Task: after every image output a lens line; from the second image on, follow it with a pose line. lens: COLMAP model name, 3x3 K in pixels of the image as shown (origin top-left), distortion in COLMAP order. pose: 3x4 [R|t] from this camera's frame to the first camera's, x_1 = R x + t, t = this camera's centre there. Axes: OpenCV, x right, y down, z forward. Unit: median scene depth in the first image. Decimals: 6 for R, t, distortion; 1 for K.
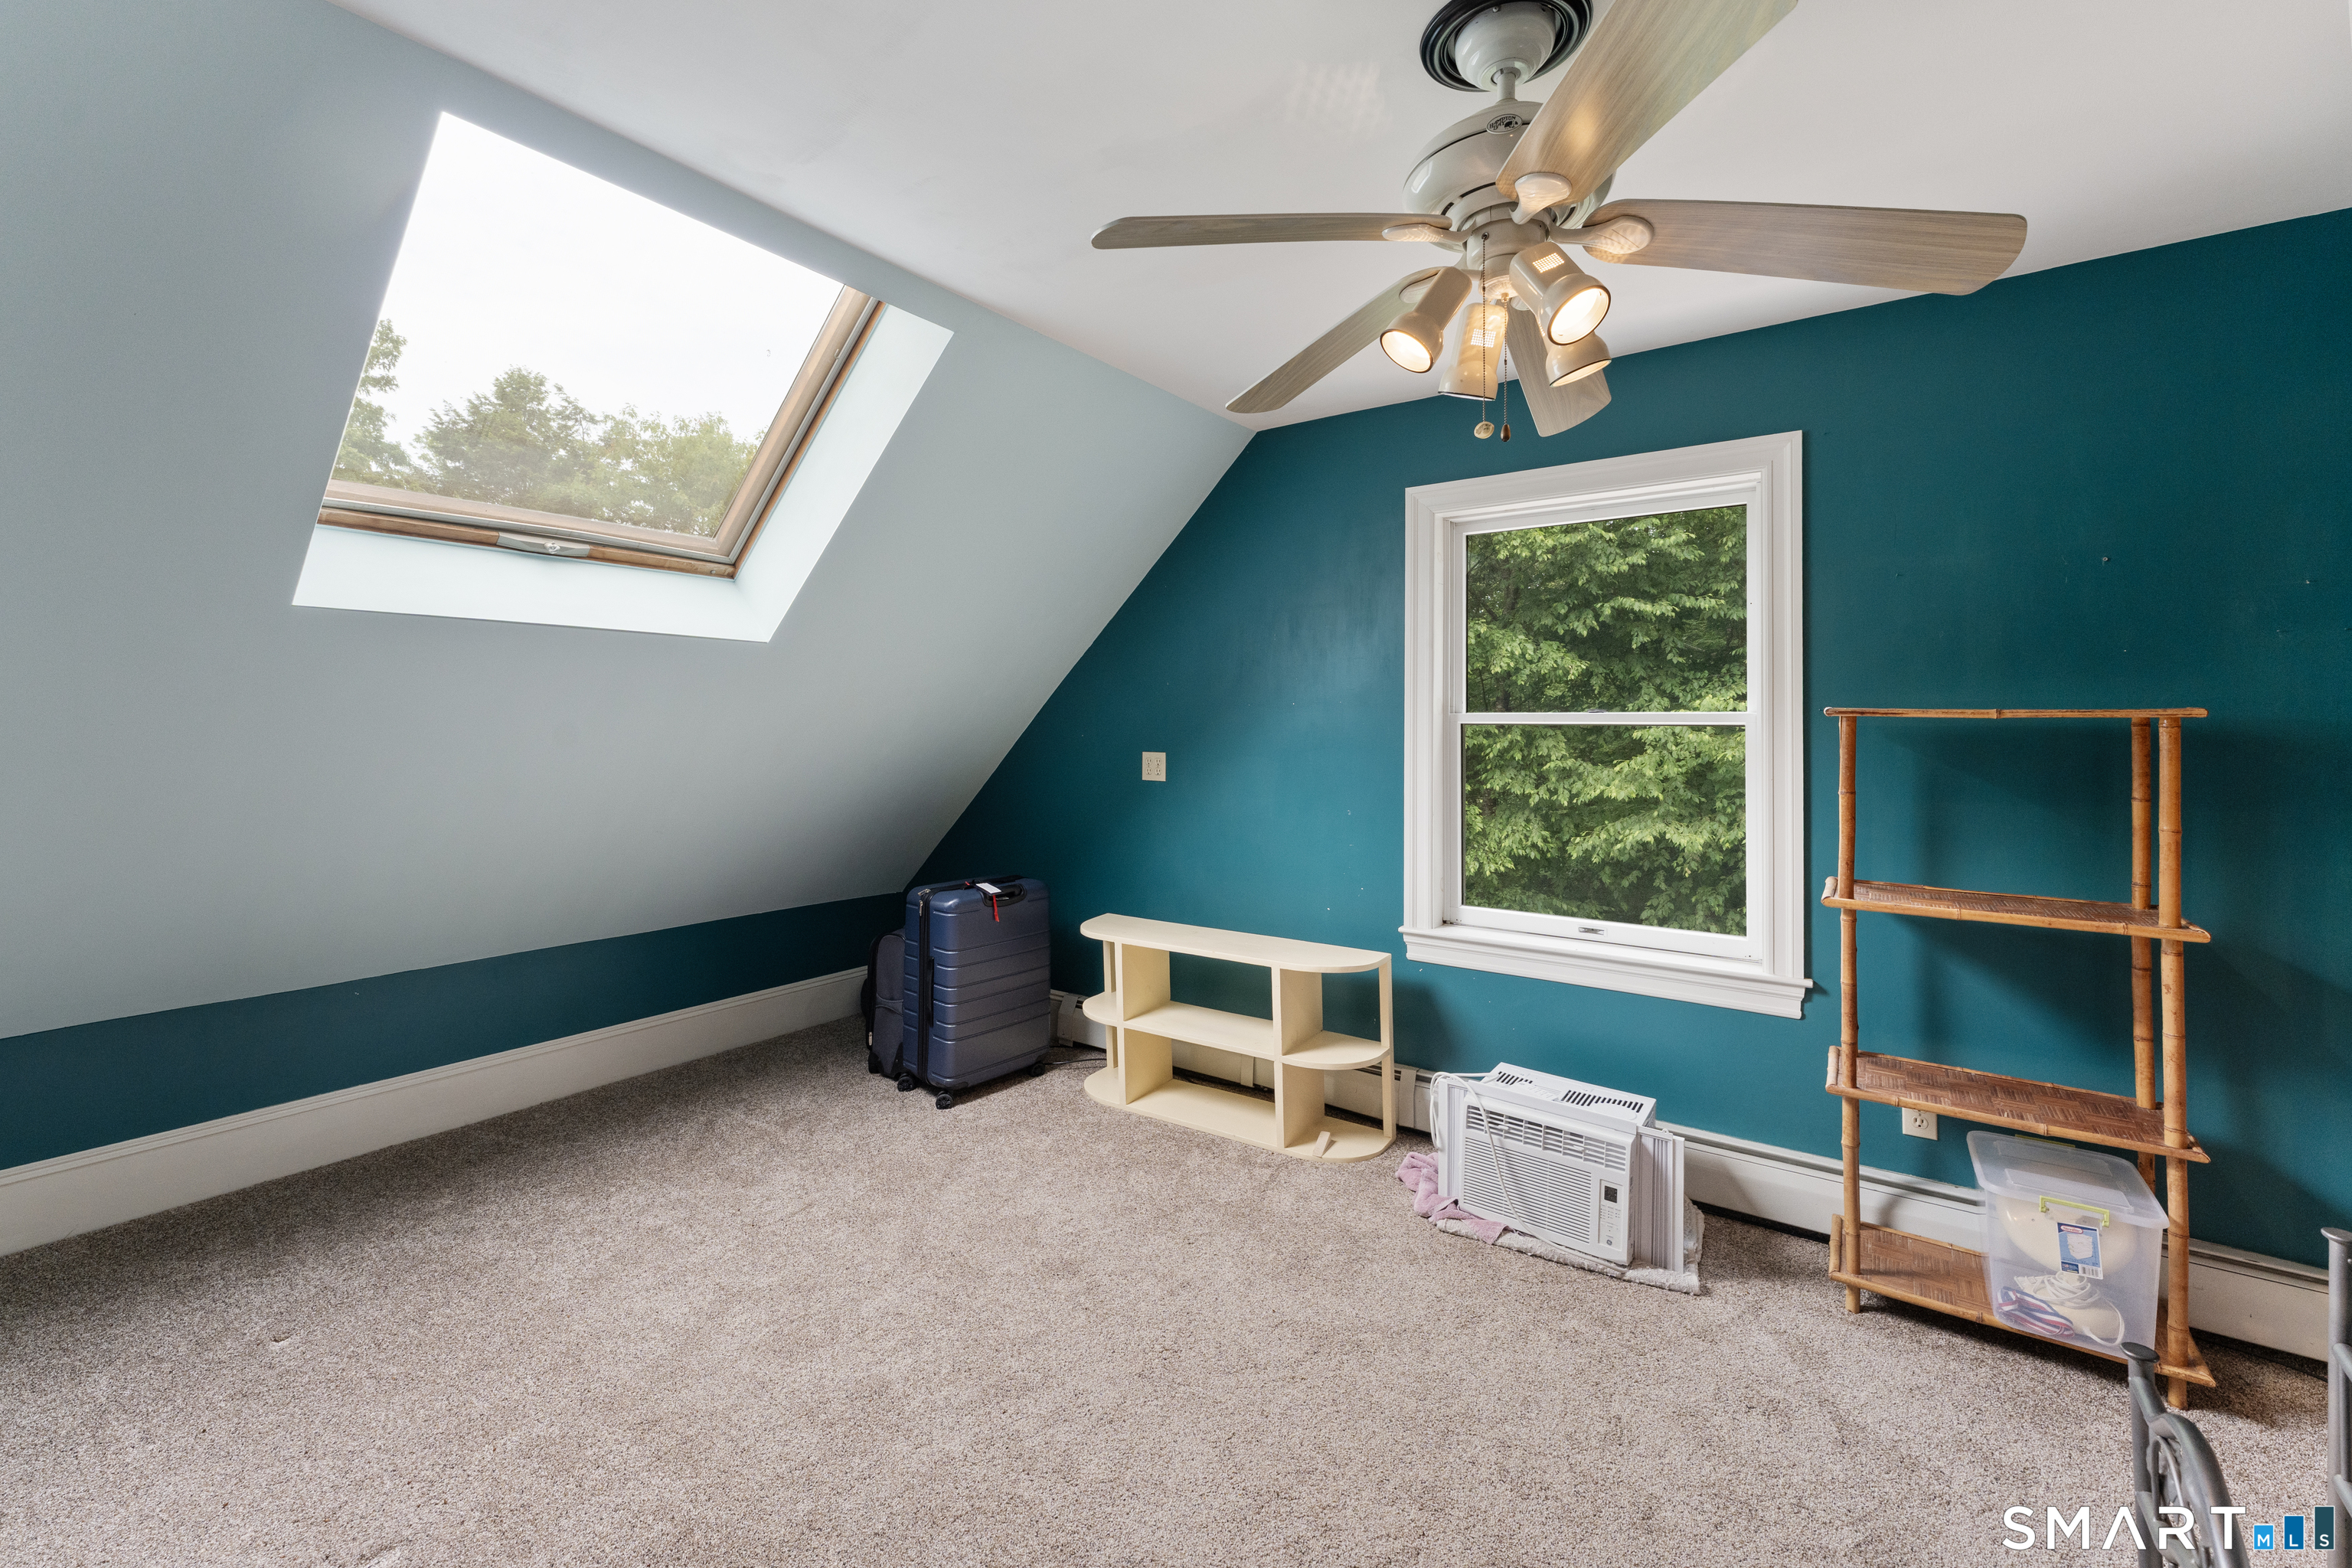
lens RADIAL K [[973.8, 0, 1175.9], [0, 973.8, 698.3], [0, 0, 1]] dist [0.002850, 0.000306]
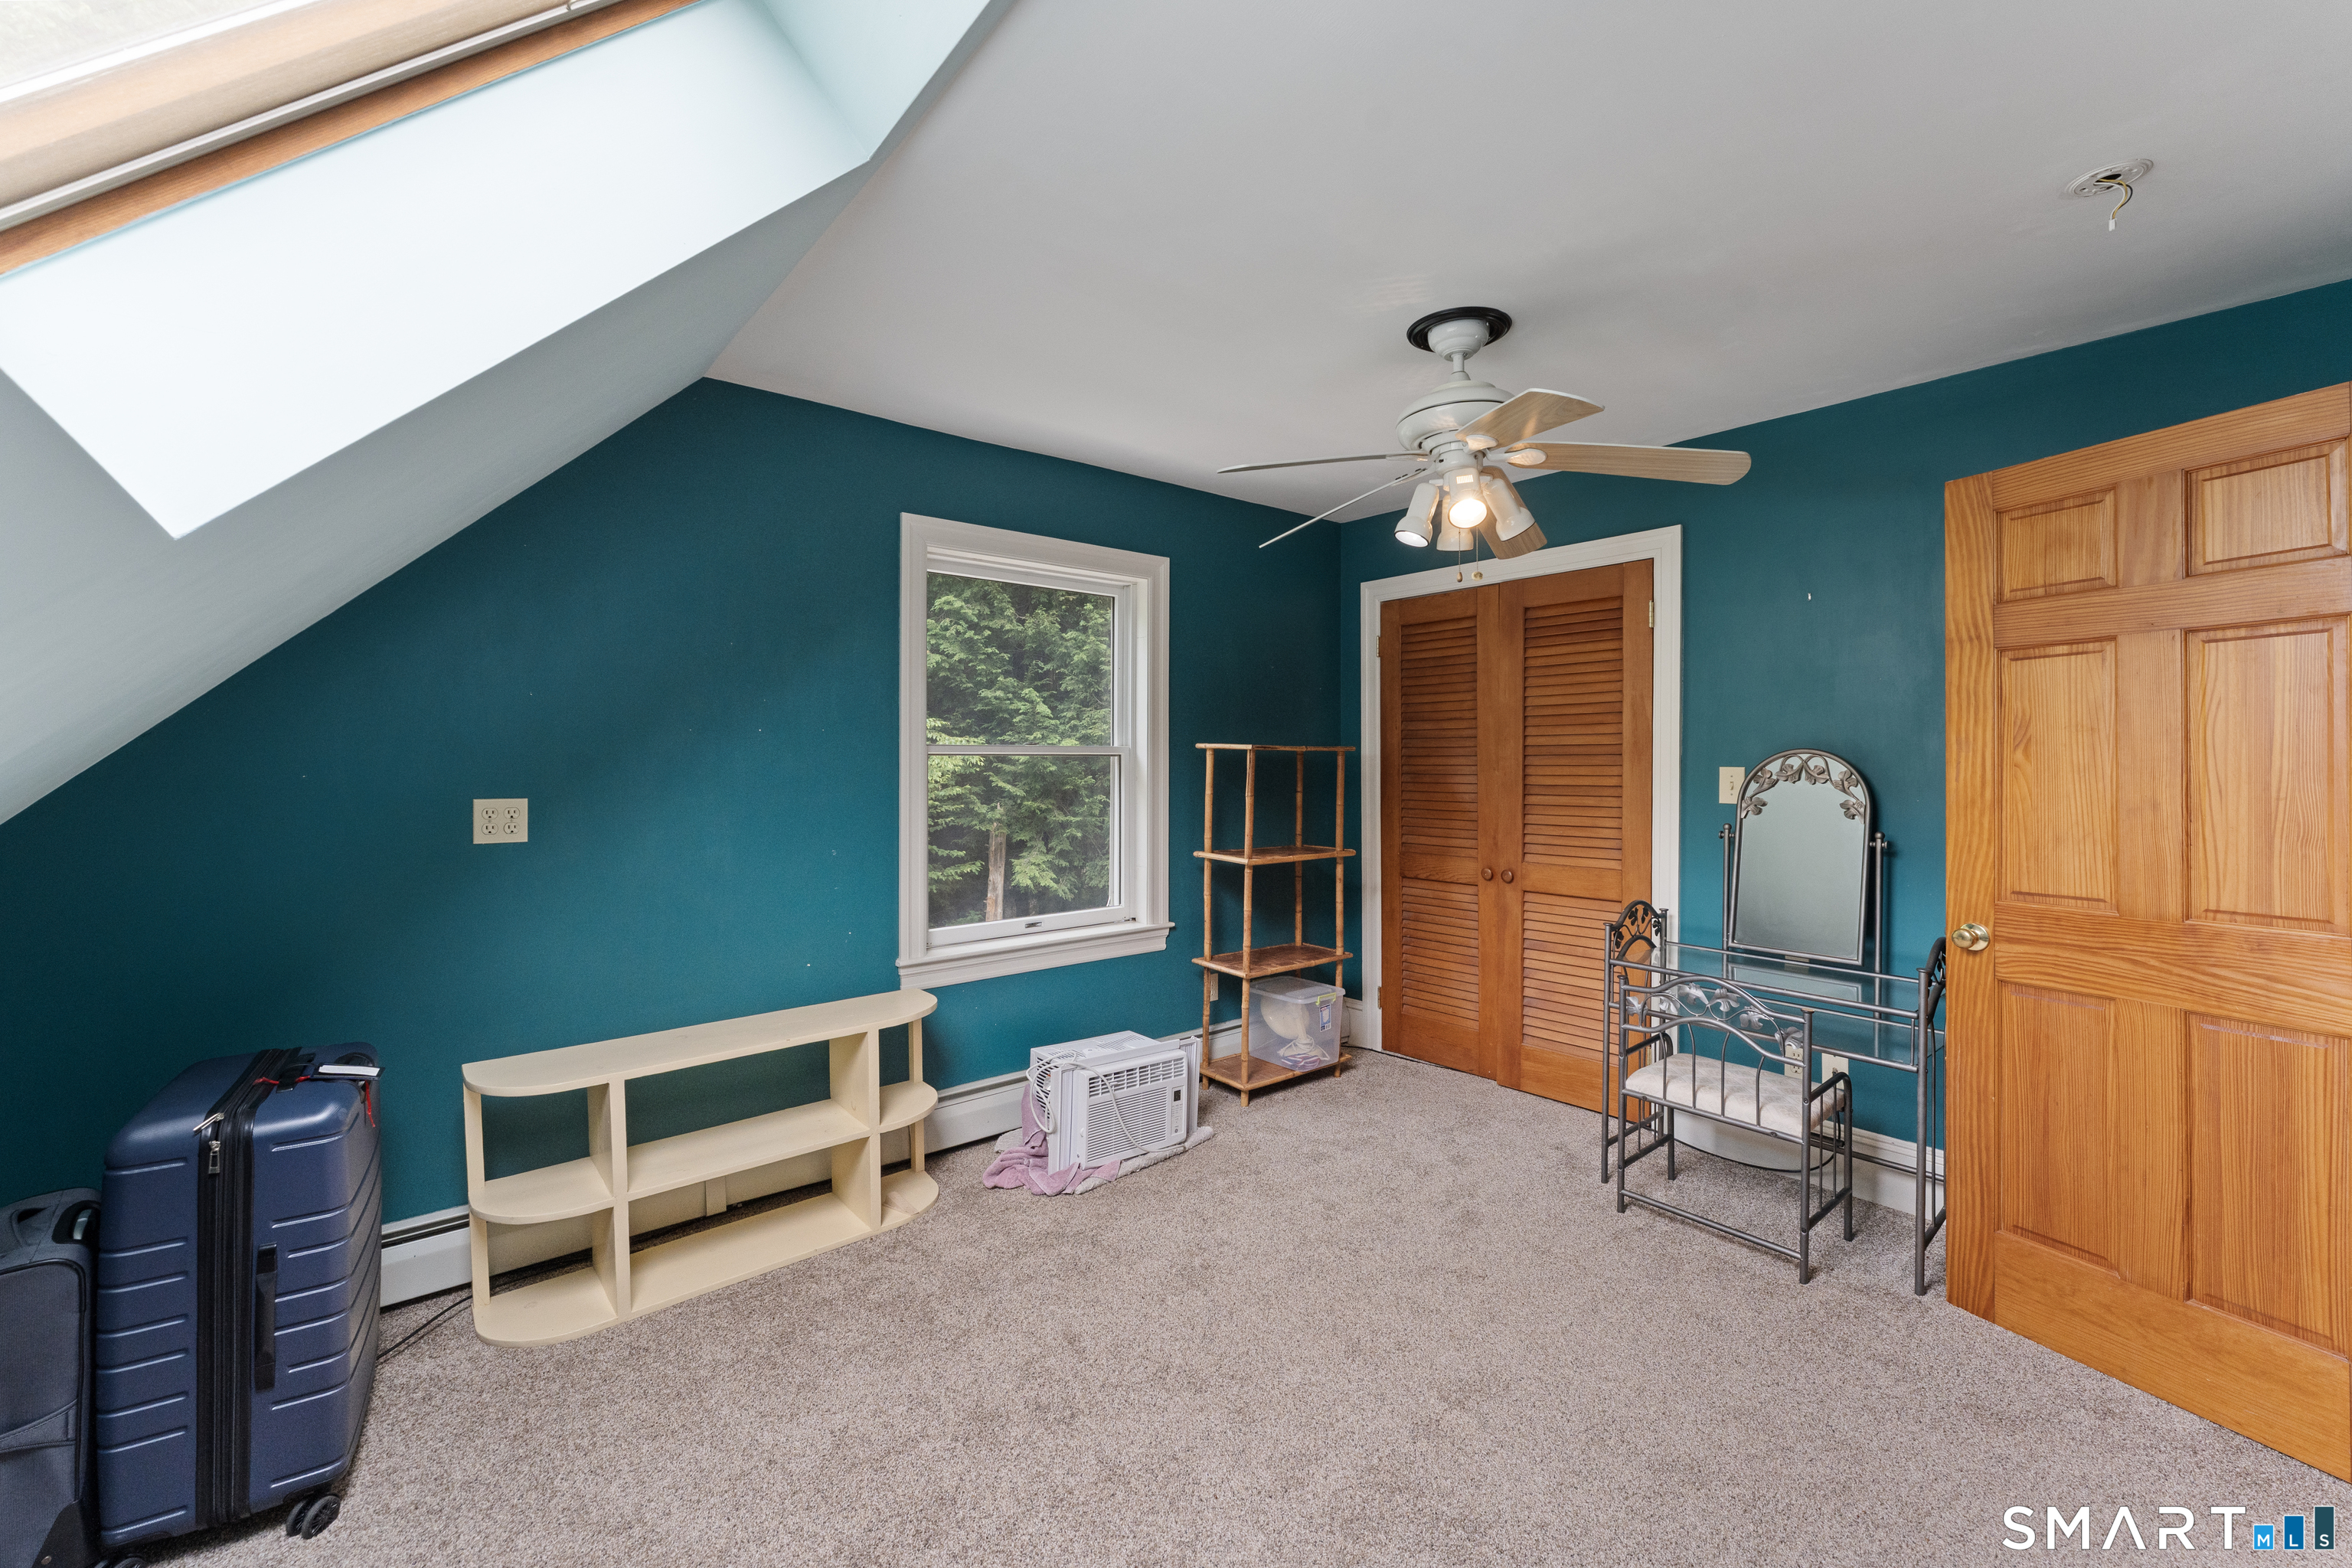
lens RADIAL K [[950.9, 0, 1178.6], [0, 950.9, 754.3], [0, 0, 1]] dist [-0.000373, -0.000063]
pose [[0.261984, -0.001553, 0.965071, -0.771323], [-0.023405, 0.999694, 0.007963, 0.014570], [-0.964788, -0.024674, 0.261867, 0.598165]]
